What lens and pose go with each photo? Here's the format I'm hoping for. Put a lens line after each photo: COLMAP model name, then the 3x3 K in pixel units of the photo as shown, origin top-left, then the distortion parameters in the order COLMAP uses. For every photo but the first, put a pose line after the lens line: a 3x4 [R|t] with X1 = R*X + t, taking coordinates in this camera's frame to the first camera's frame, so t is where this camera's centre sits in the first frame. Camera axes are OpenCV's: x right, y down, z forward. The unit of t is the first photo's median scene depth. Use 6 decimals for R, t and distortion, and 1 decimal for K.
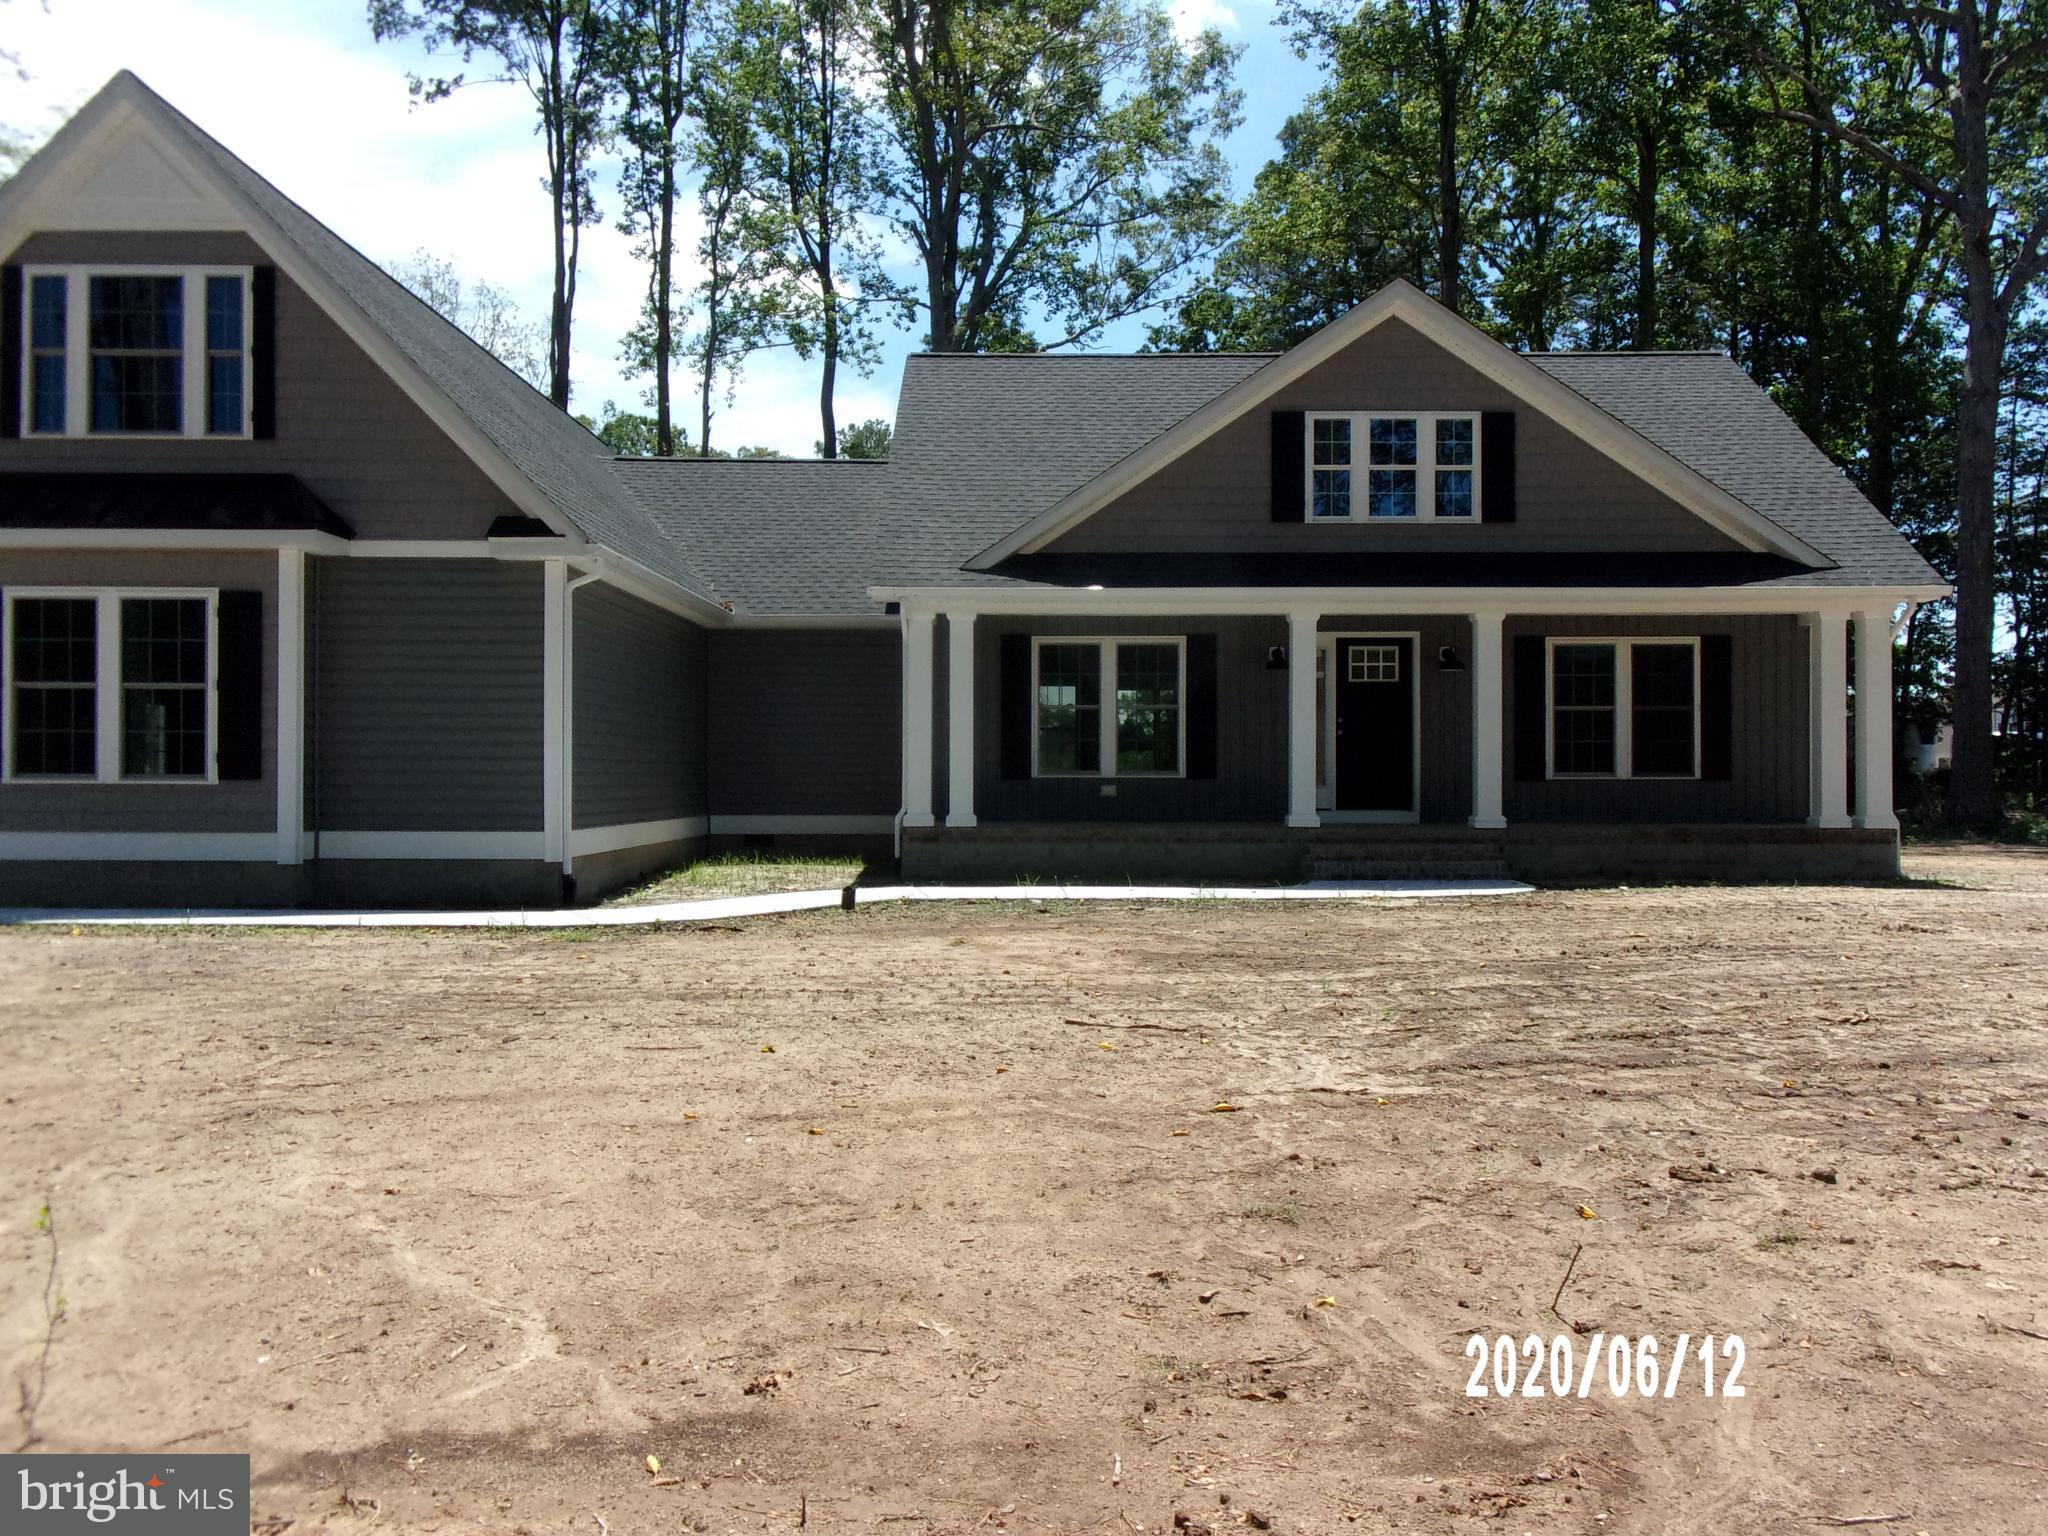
lens RADIAL K [[1738.8, 0, 1033.5], [0, 1738.8, 772.3], [0, 0, 1]] dist [0.035823, -0.063152]
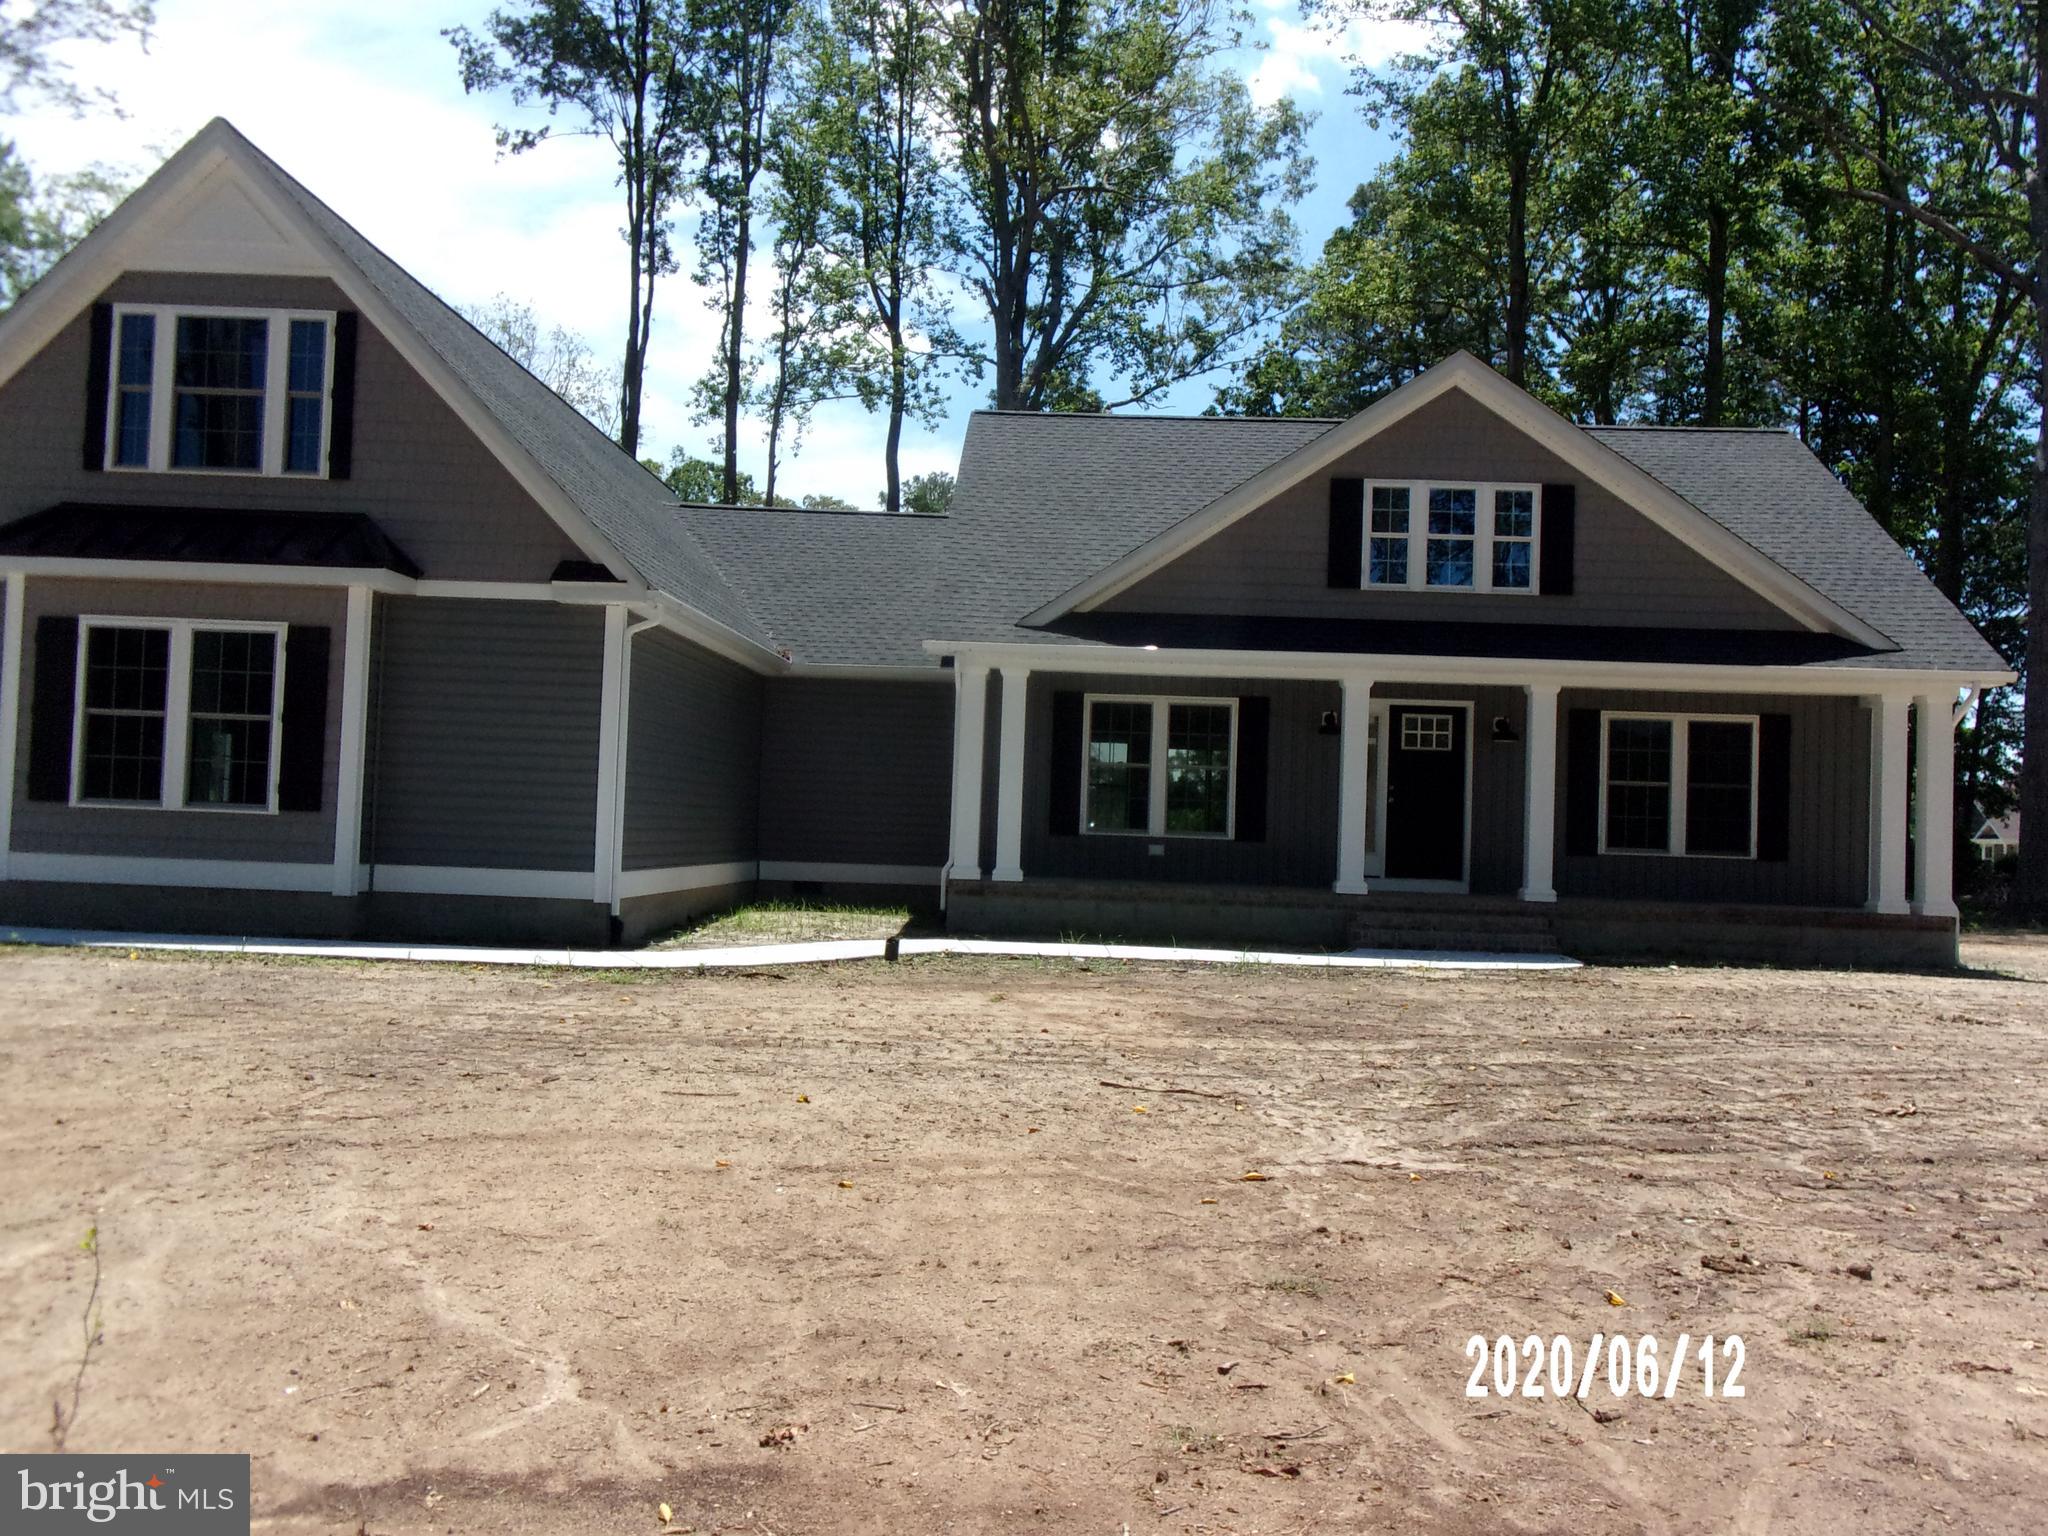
lens RADIAL K [[1739.7, 0, 1030.4], [0, 1739.7, 769.4], [0, 0, 1]] dist [0.040170, -0.073667]
pose [[0.998949, 0.032721, -0.032110, 0.002158], [-0.033754, 0.998912, -0.032180, -0.001462], [0.031022, 0.033230, 0.998966, -0.003421]]
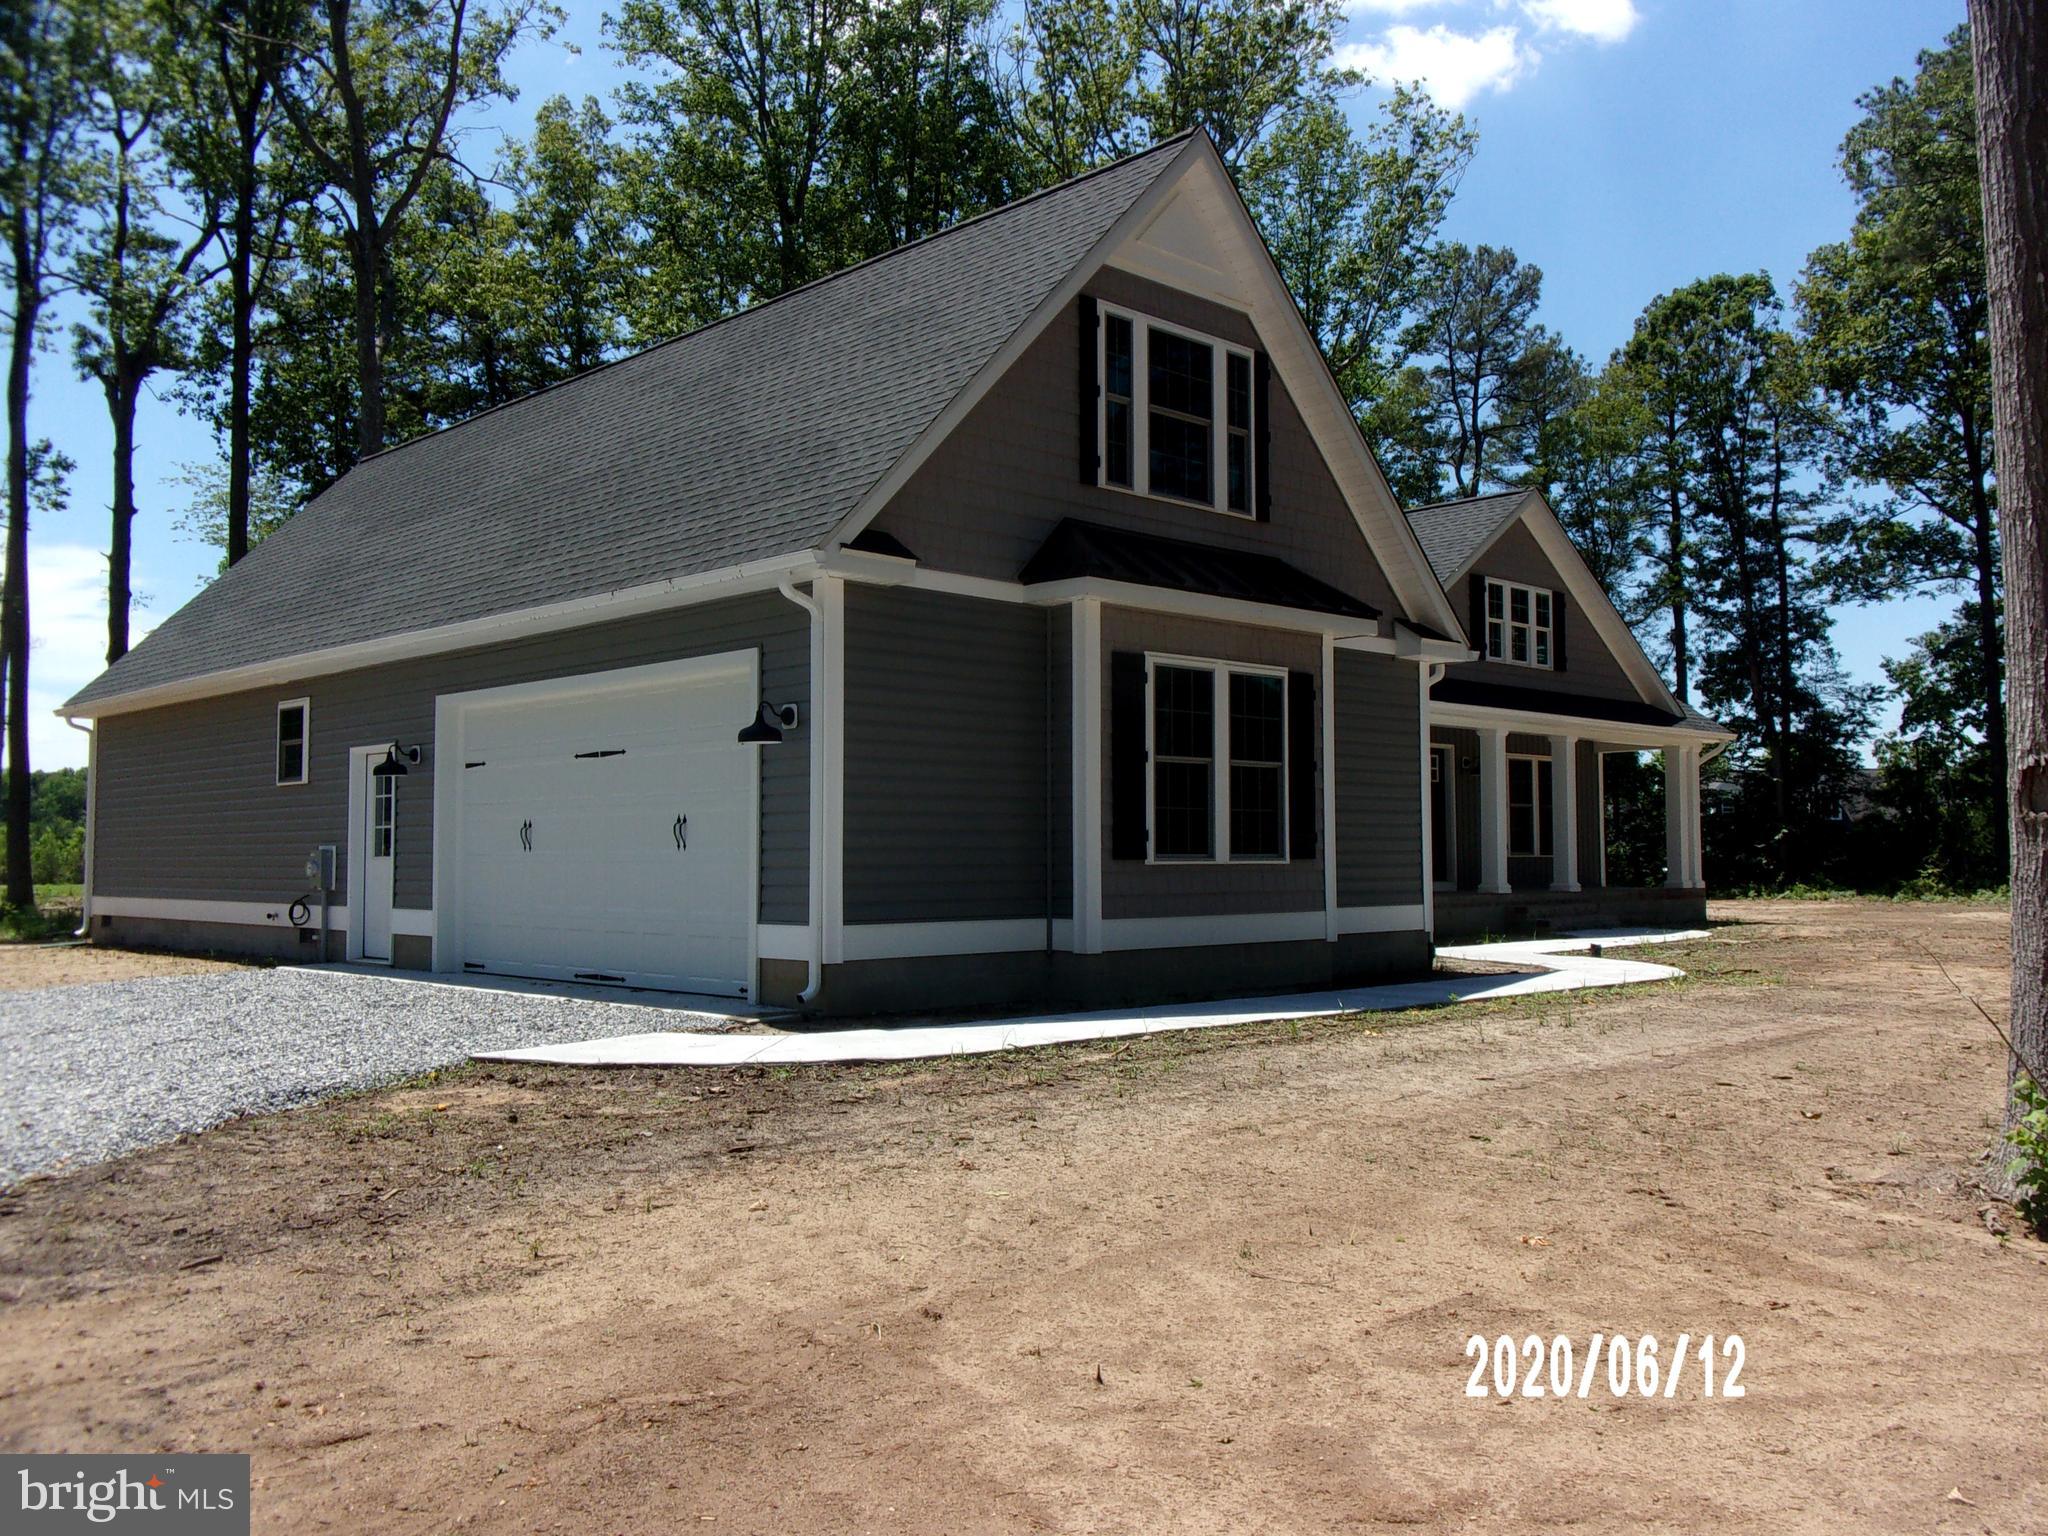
lens RADIAL K [[1679.0, 0, 1021.3], [0, 1679.0, 814.1], [0, 0, 1]] dist [0.029761, 0.000880]
pose [[0.738594, 0.013937, 0.674007, -1.051883], [0.001472, 0.999751, -0.022285, -0.000594], [-0.674149, 0.017452, 0.738389, 0.332697]]
